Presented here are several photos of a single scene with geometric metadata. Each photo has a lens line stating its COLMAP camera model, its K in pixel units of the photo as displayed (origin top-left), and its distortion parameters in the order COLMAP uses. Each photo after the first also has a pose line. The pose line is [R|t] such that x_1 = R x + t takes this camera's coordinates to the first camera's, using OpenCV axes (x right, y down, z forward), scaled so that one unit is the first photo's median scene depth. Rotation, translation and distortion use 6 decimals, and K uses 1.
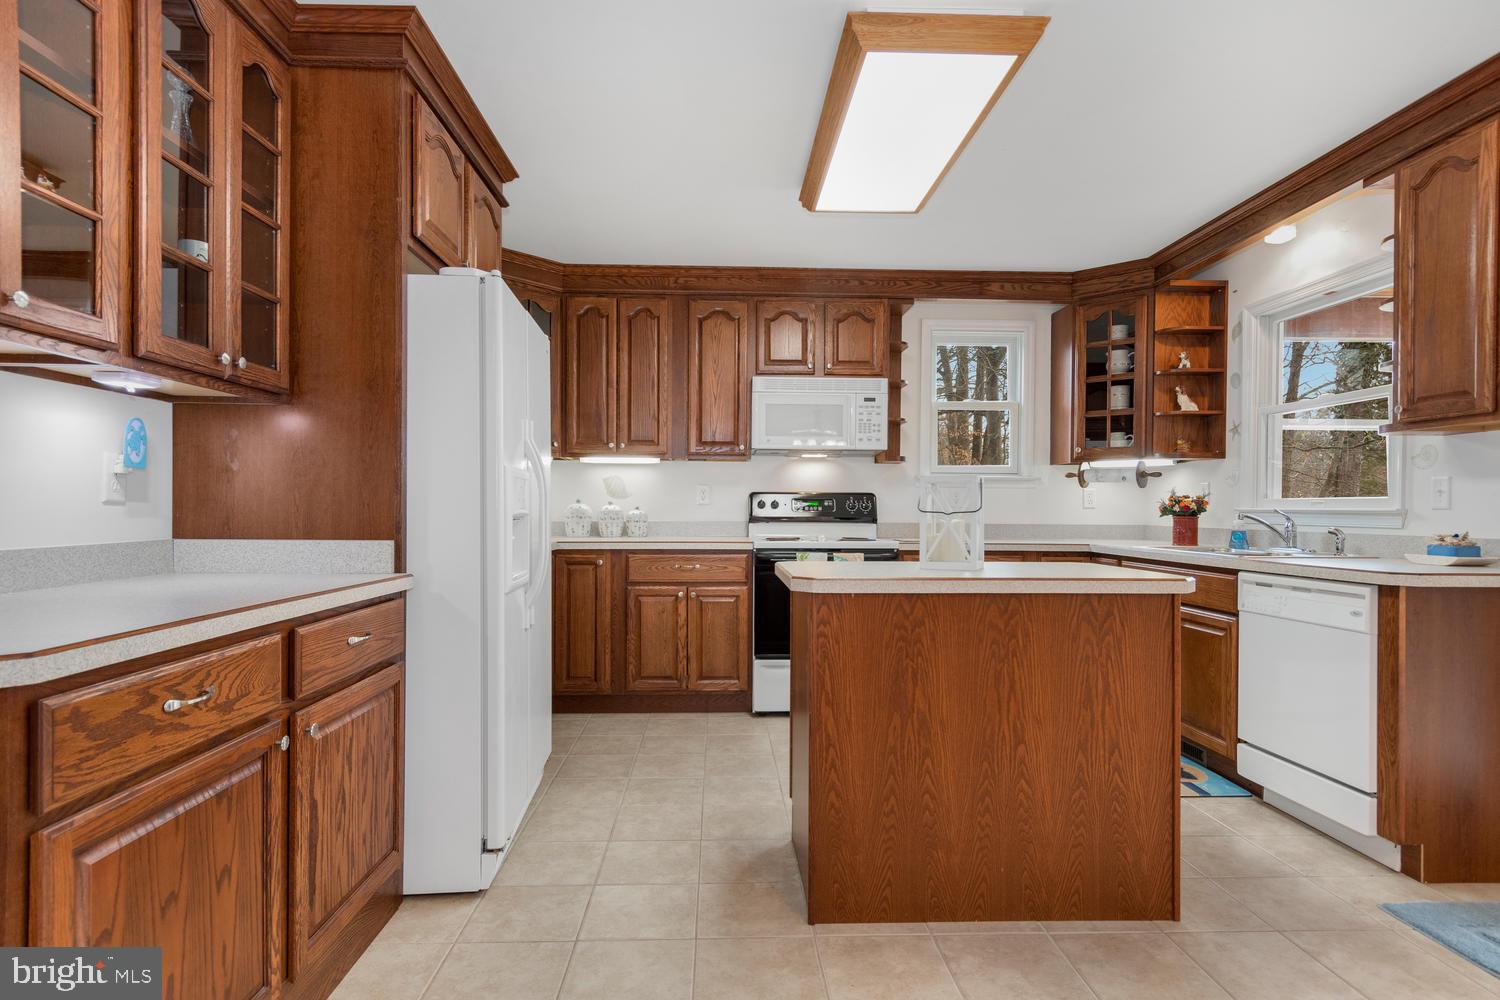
lens RADIAL K [[793.6, 0, 750.1], [0, 793.6, 510.6], [0, 0, 1]] dist [0.013261, -0.008558]
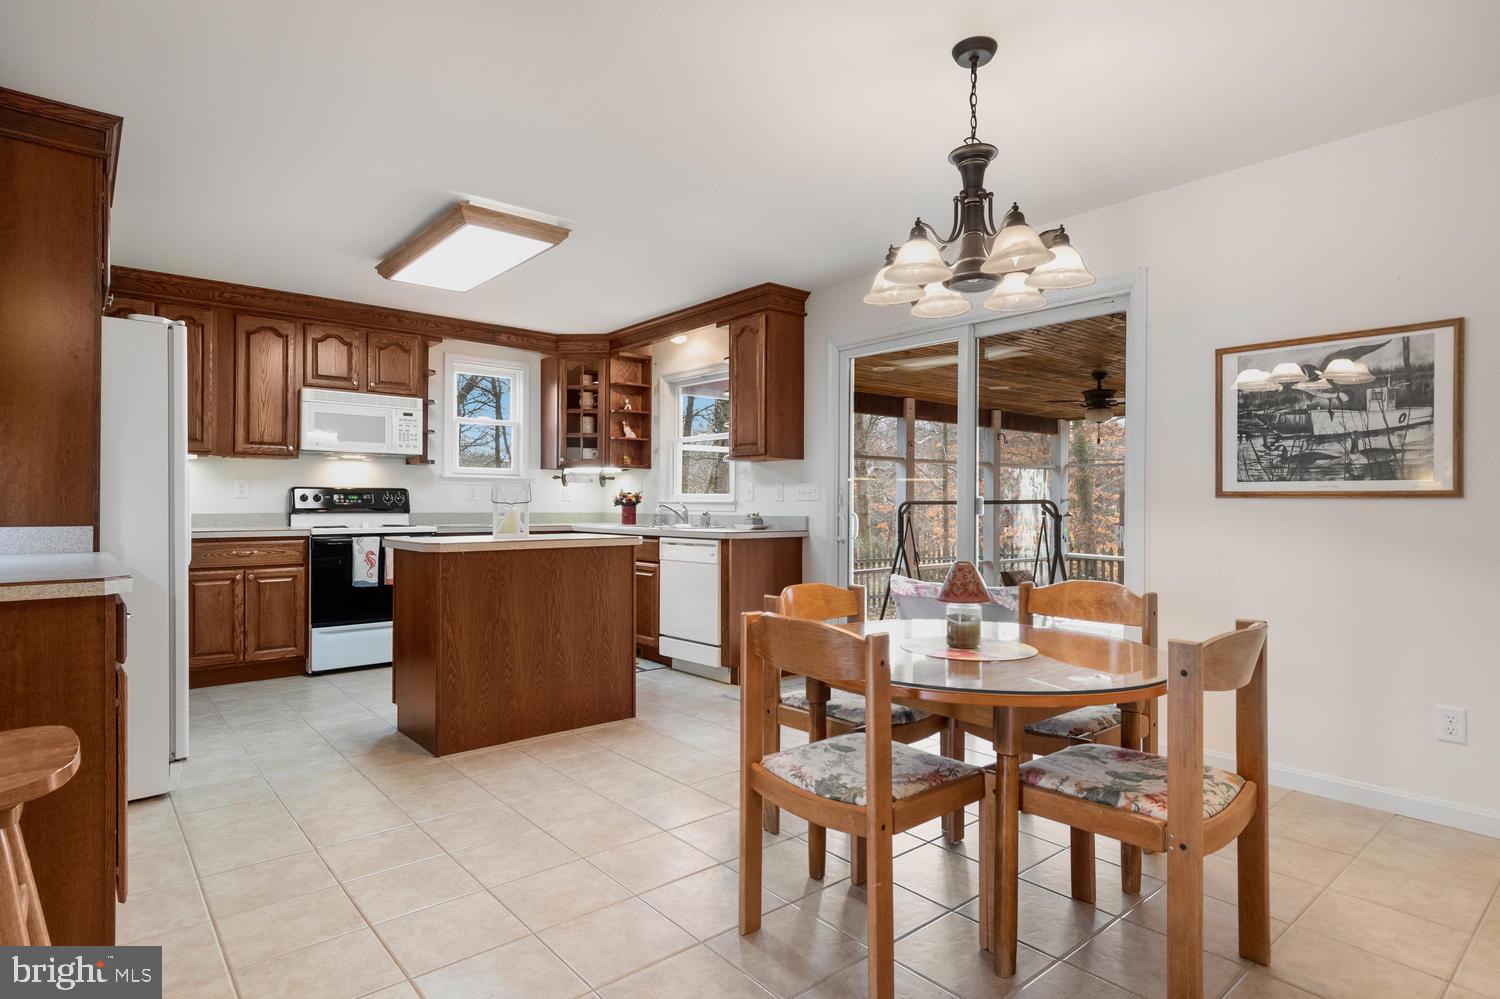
lens RADIAL K [[793.6, 0, 747.6], [0, 793.6, 504.5], [0, 0, 1]] dist [0.013261, -0.008558]
pose [[0.784019, -0.004124, 0.620724, -0.232951], [0.003702, 0.999991, 0.001968, 0.002364], [-0.620726, 0.000755, 0.784027, -0.356634]]
